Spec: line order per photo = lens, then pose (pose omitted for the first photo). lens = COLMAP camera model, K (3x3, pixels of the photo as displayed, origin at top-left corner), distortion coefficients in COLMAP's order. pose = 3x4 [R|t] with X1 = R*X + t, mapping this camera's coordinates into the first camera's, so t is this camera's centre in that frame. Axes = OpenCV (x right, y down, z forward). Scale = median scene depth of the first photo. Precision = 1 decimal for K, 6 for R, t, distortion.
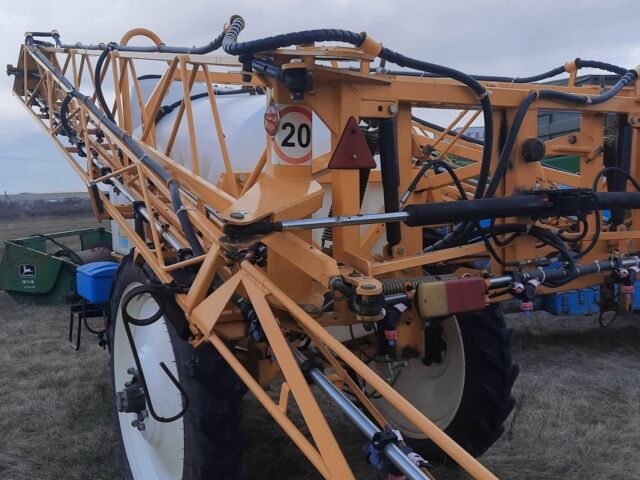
lens RADIAL K [[581.6, 0, 320.0], [0, 581.6, 240.0], [0, 0, 1]] dist [0.008684, 0.012613]
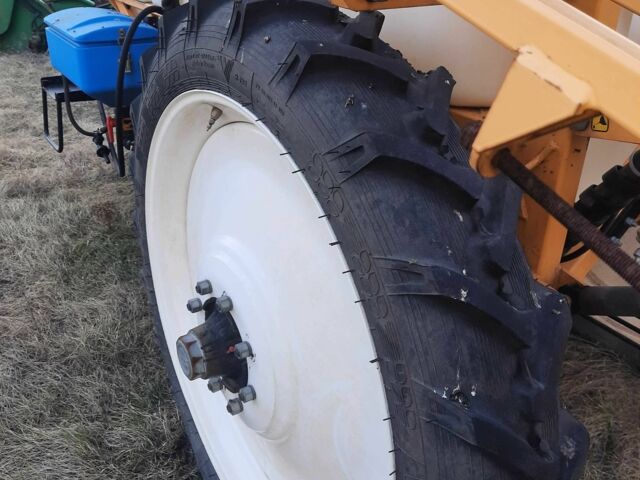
lens RADIAL K [[581.6, 0, 320.0], [0, 581.6, 240.0], [0, 0, 1]] dist [0.008684, 0.012613]
pose [[0.997345, 0.051769, 0.051209, -0.162124], [-0.068008, 0.913562, 0.400973, 0.002019], [-0.026025, -0.403391, 0.914657, 0.374117]]
